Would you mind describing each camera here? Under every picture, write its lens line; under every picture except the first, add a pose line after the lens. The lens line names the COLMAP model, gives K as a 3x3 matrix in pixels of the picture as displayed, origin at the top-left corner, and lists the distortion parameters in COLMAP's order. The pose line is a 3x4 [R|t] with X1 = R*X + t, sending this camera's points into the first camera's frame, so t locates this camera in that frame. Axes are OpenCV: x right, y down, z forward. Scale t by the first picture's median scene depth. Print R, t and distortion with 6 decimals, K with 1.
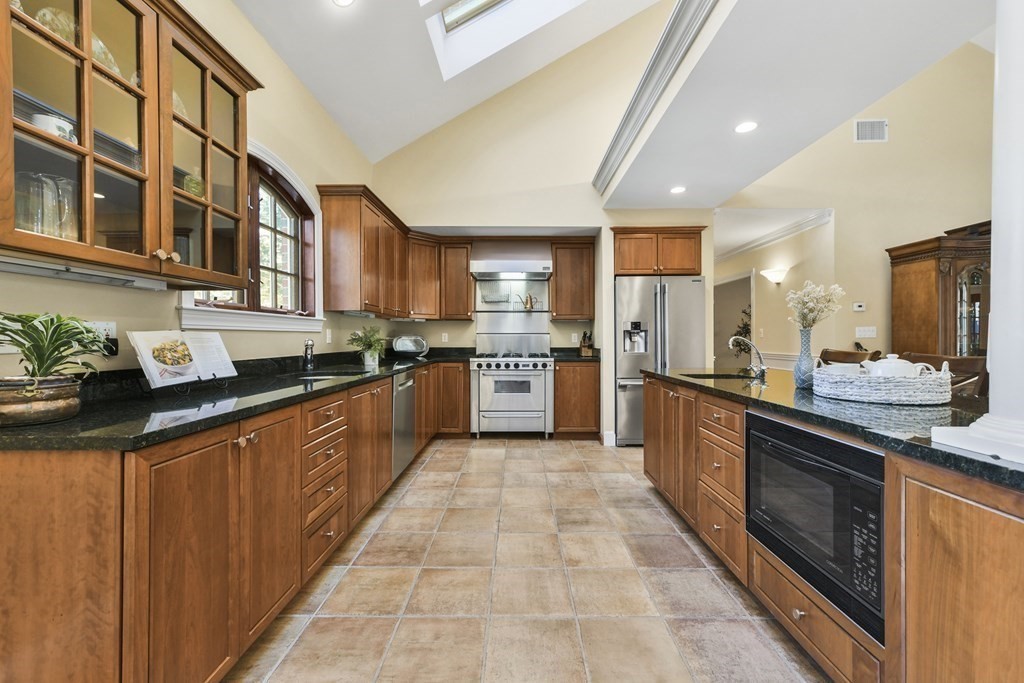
lens RADIAL K [[411.7, 0, 514.4], [0, 411.7, 337.3], [0, 0, 1]] dist [0.001239, 0.000447]
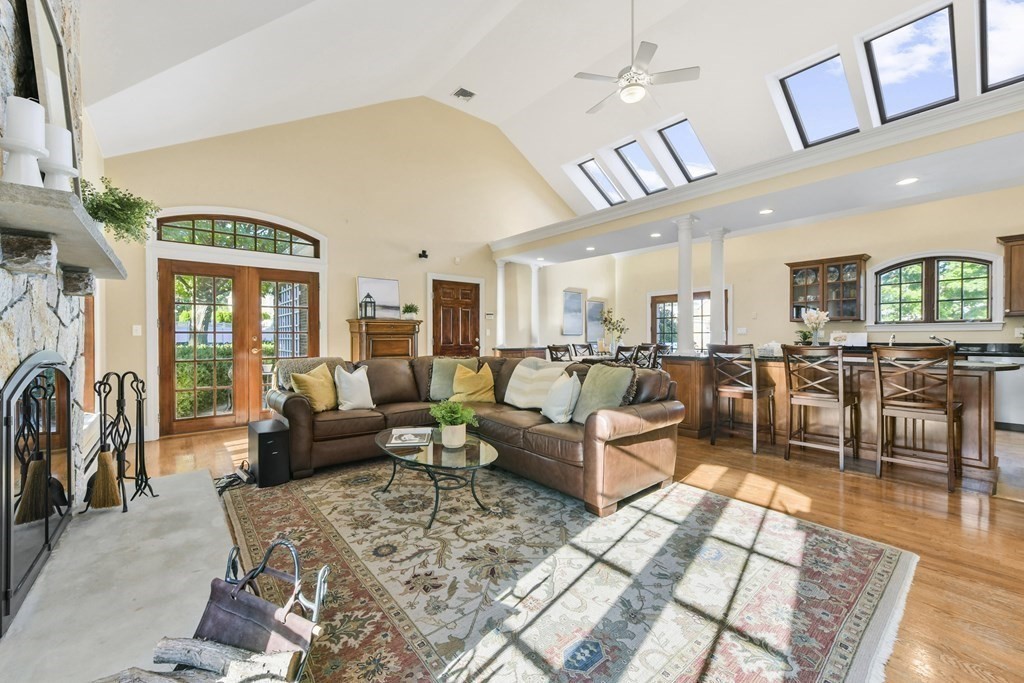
lens RADIAL K [[411.7, 0, 514.4], [0, 411.7, 337.3], [0, 0, 1]] dist [0.001239, 0.000447]
pose [[-0.757887, 0.007534, -0.652343, 2.396027], [0.007538, 0.999968, 0.002790, -0.005600], [0.652343, -0.002803, -0.757919, 1.142640]]
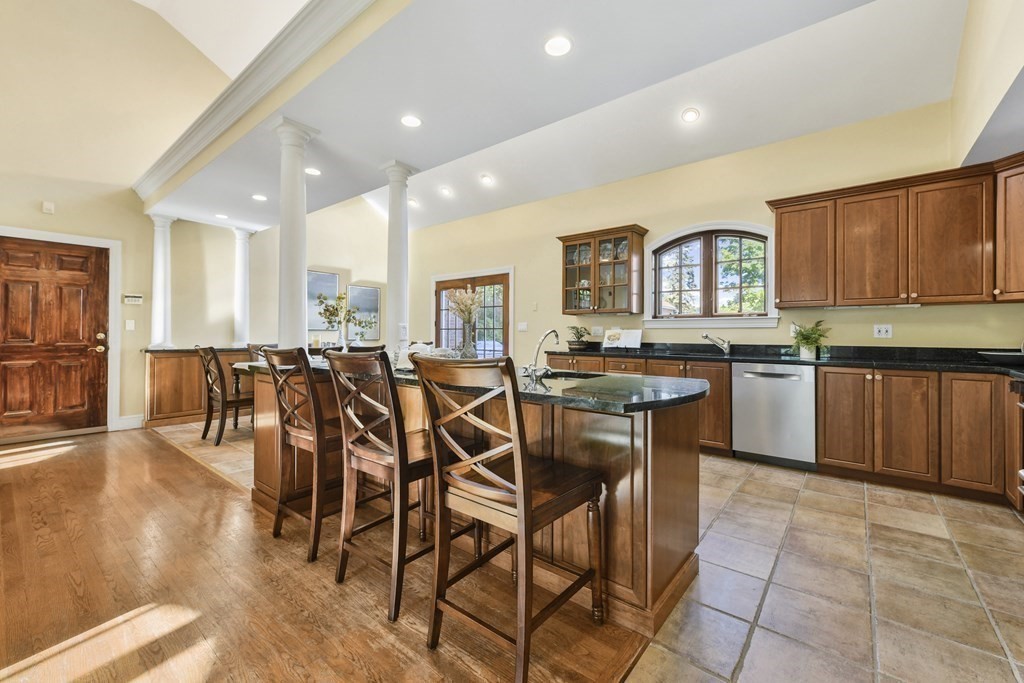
lens RADIAL K [[420.6, 0, 514.0], [0, 420.6, 328.7], [0, 0, 1]] dist [0.003451, 0.000746]
pose [[-0.622402, -0.007344, -0.782663, 1.170090], [0.000392, 0.999953, -0.009694, 0.002948], [0.782697, -0.006341, -0.622370, 1.361488]]
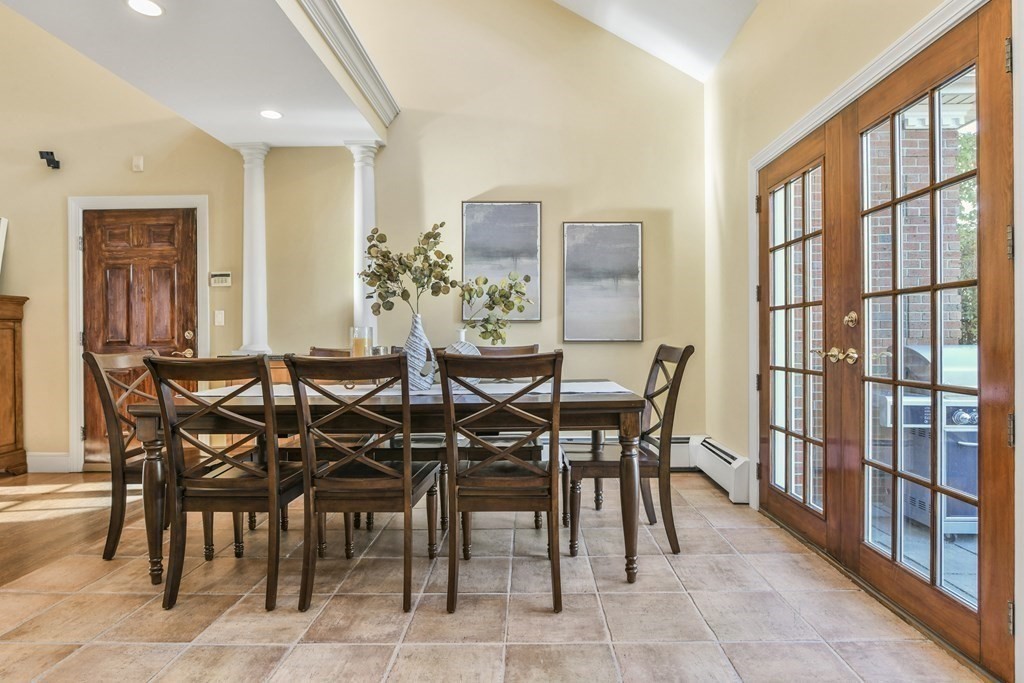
lens RADIAL K [[531.9, 0, 518.1], [0, 531.9, 338.1], [0, 0, 1]] dist [-0.003825, -0.000505]
pose [[-0.999917, 0.009627, 0.008535, -0.057285], [0.009599, 0.999948, -0.003298, 0.038493], [-0.008566, -0.003215, -0.999958, 0.492661]]
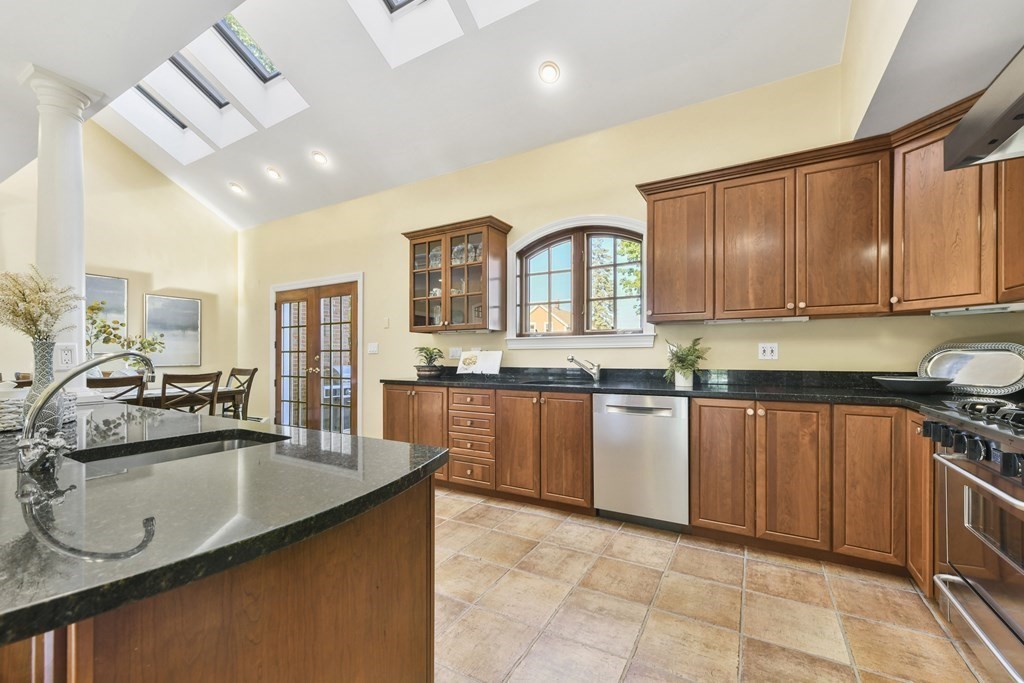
lens RADIAL K [[416.9, 0, 518.3], [0, 416.9, 355.1], [0, 0, 1]] dist [0.000362, 0.000294]
pose [[-0.483785, 0.004793, -0.875174, 0.657969], [0.007216, 0.999973, 0.001487, 0.002078], [0.875157, -0.005596, -0.483806, 1.399772]]
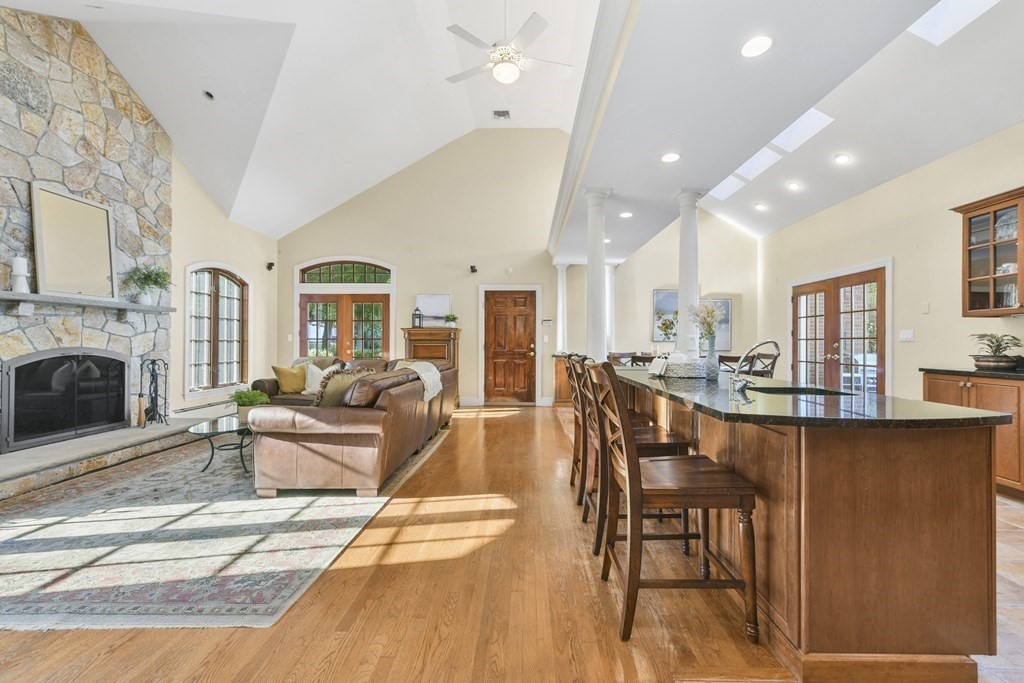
lens RADIAL K [[412.4, 0, 520.8], [0, 412.4, 340.4], [0, 0, 1]] dist [0.001600, 0.001517]
pose [[-0.999996, 0.001530, 0.002288, 0.944595], [0.001511, 0.999964, -0.008338, 0.002239], [-0.002301, -0.008335, -0.999963, 1.659967]]
